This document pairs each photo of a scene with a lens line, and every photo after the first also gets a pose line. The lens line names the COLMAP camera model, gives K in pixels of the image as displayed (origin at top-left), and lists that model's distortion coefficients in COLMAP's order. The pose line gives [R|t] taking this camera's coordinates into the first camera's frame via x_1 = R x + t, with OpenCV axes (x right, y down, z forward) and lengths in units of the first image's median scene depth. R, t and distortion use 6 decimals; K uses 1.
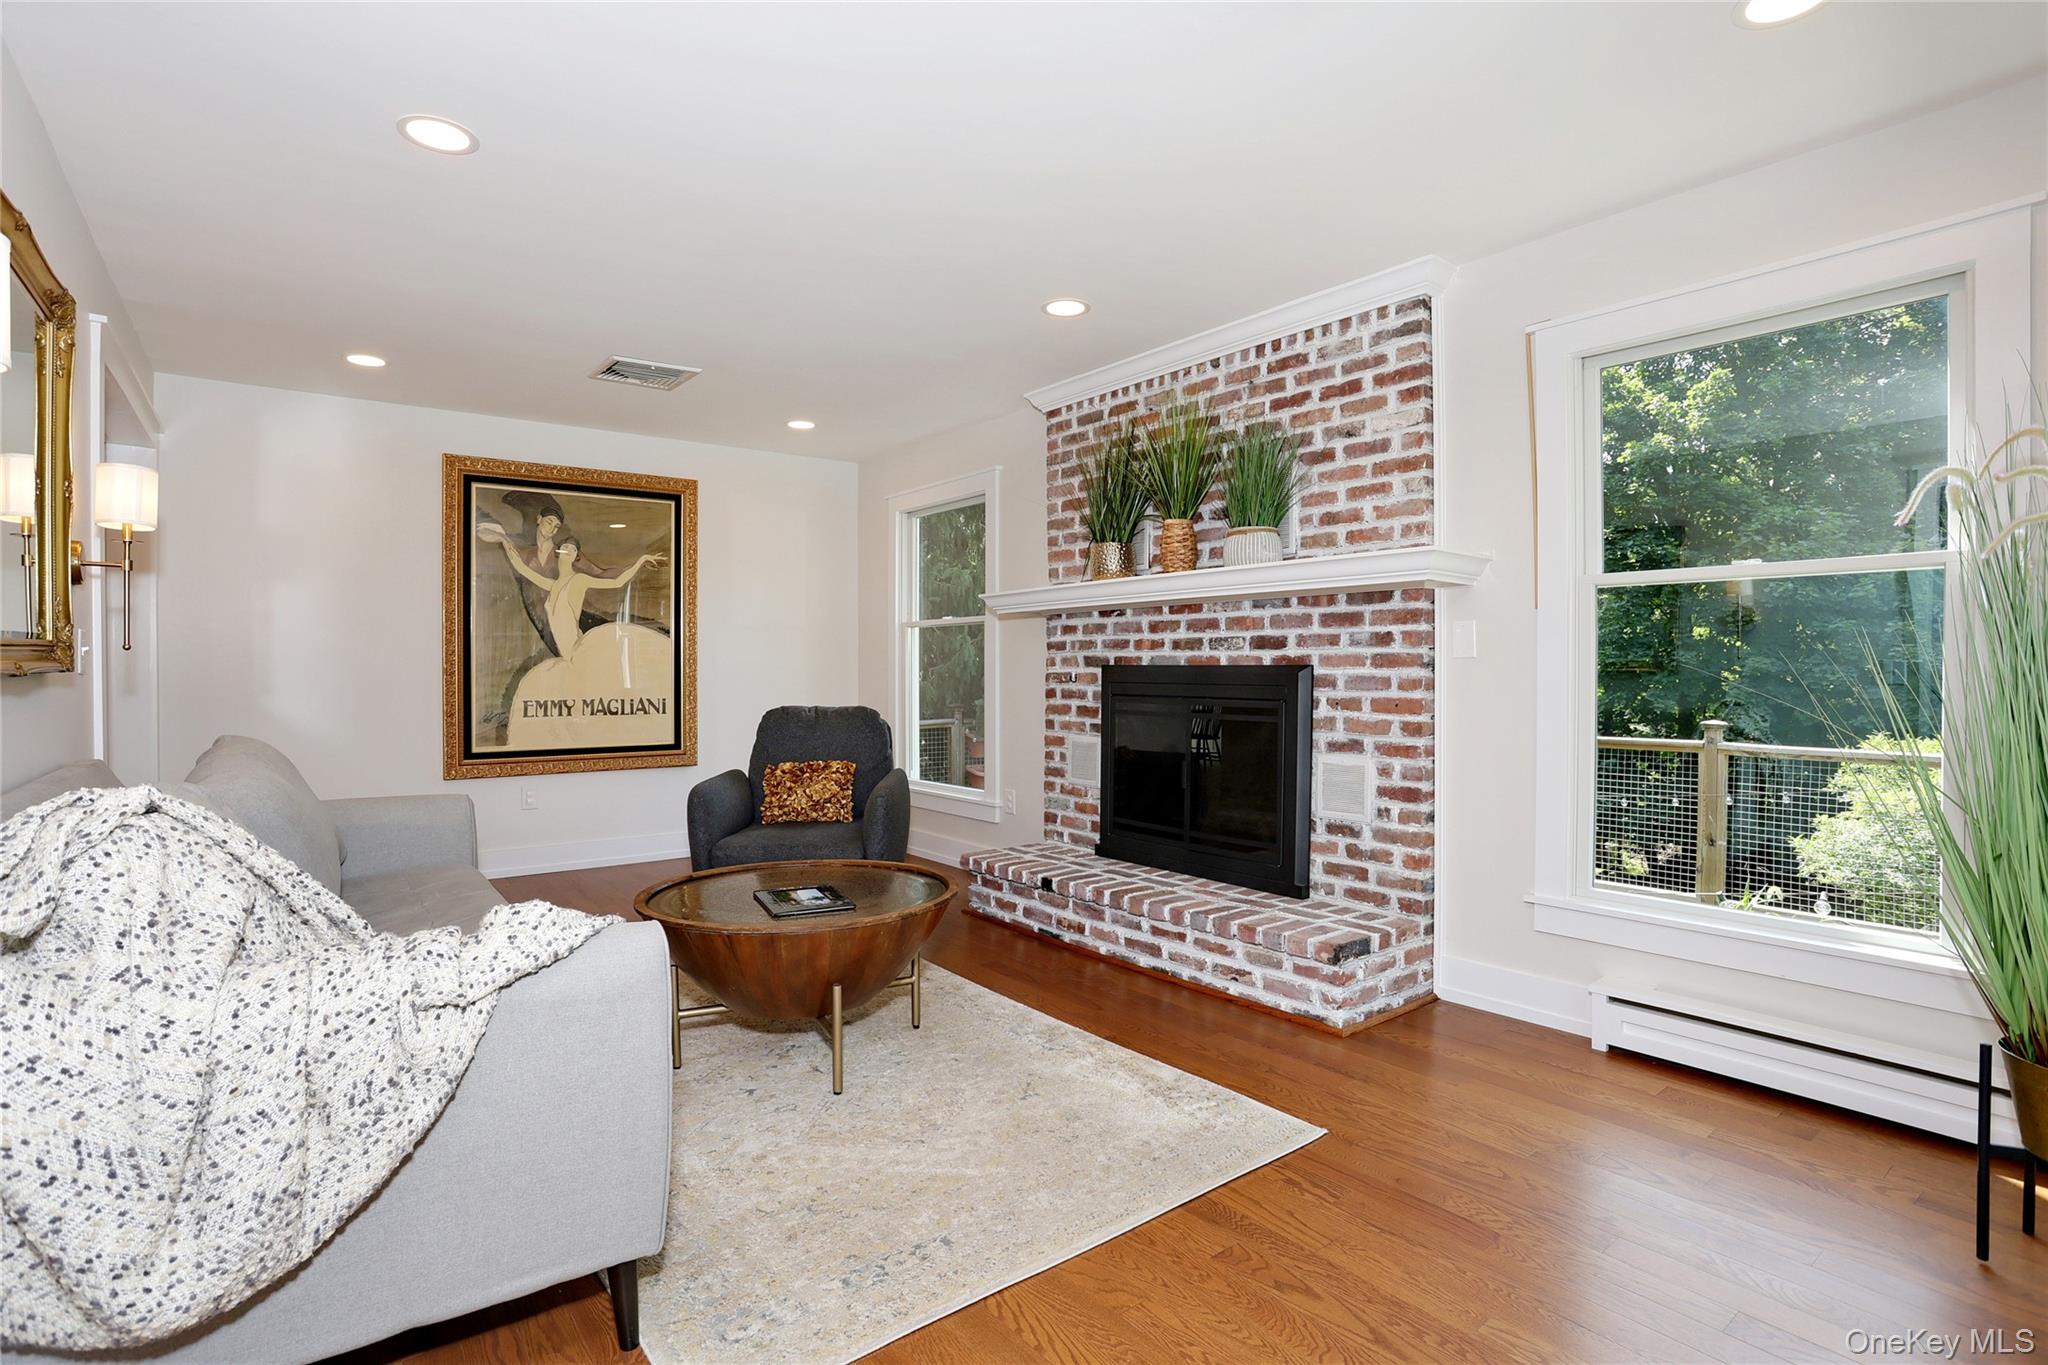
lens RADIAL K [[993.2, 0, 1025.7], [0, 993.2, 680.5], [0, 0, 1]] dist [-0.063526, 0.024097]
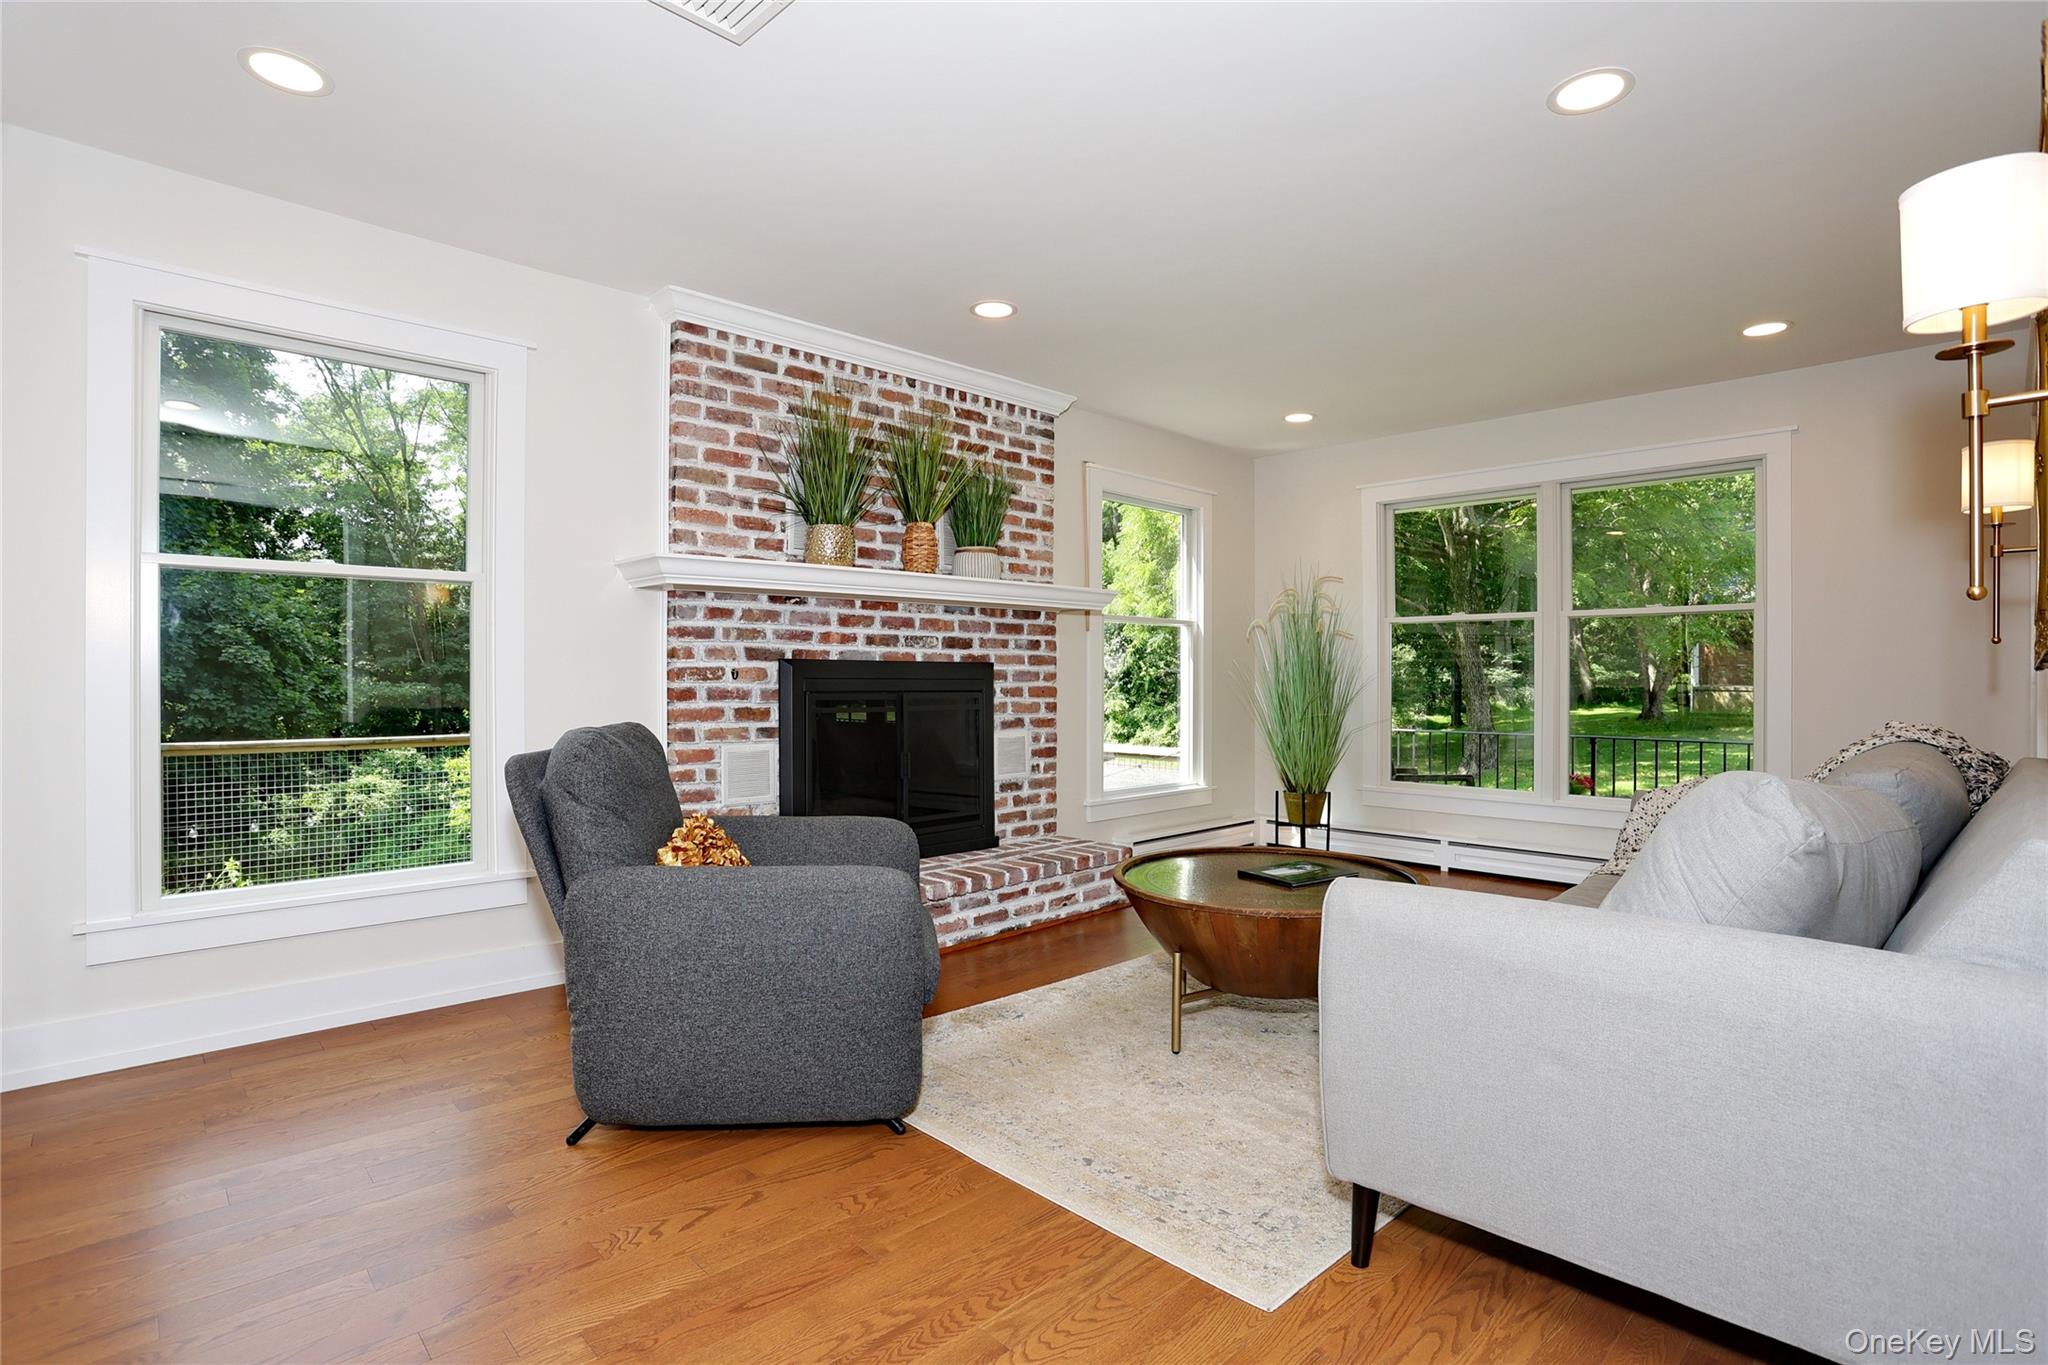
lens RADIAL K [[993.2, 0, 1018.1], [0, 993.2, 677.3], [0, 0, 1]] dist [-0.063526, 0.024097]
pose [[-0.088230, -0.004344, 0.996091, -0.969509], [0.006600, 0.999966, 0.004945, -0.002756], [-0.996078, 0.007011, -0.088199, 1.055892]]
